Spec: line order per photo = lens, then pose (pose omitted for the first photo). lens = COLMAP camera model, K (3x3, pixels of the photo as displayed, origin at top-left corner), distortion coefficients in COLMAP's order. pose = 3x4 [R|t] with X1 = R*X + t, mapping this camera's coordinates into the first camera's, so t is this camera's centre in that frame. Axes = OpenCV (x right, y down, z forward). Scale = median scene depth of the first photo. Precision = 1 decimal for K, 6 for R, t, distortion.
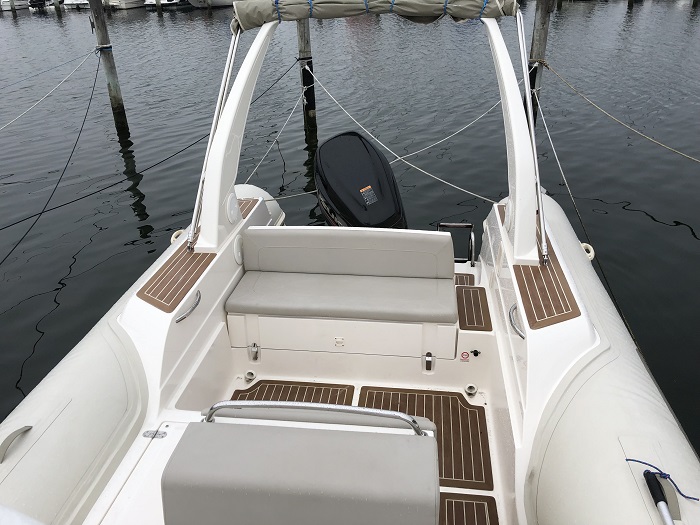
lens RADIAL K [[575.7, 0, 350.0], [0, 575.7, 262.5], [0, 0, 1]] dist [-0.012633, -0.004319]
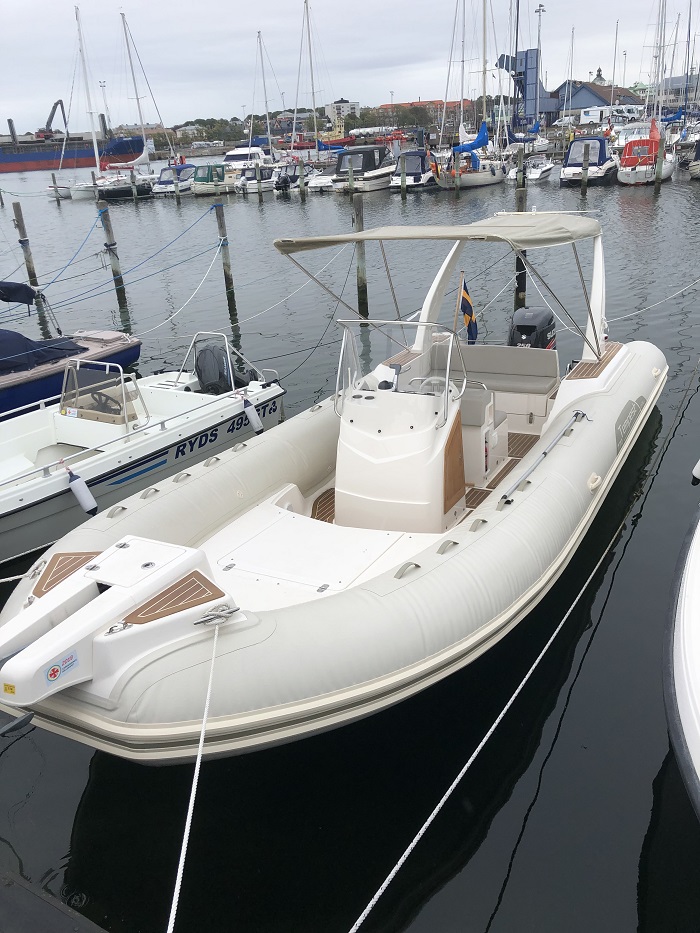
lens RADIAL K [[787.7, 0, 350.0], [0, 787.7, 466.5], [0, 0, 1]] dist [0.054459, 0.010523]
pose [[0.936598, 0.099826, -0.335885, 0.186607], [-0.121924, 0.991505, -0.045302, 0.206799], [0.328509, 0.083382, 0.940813, -0.613171]]
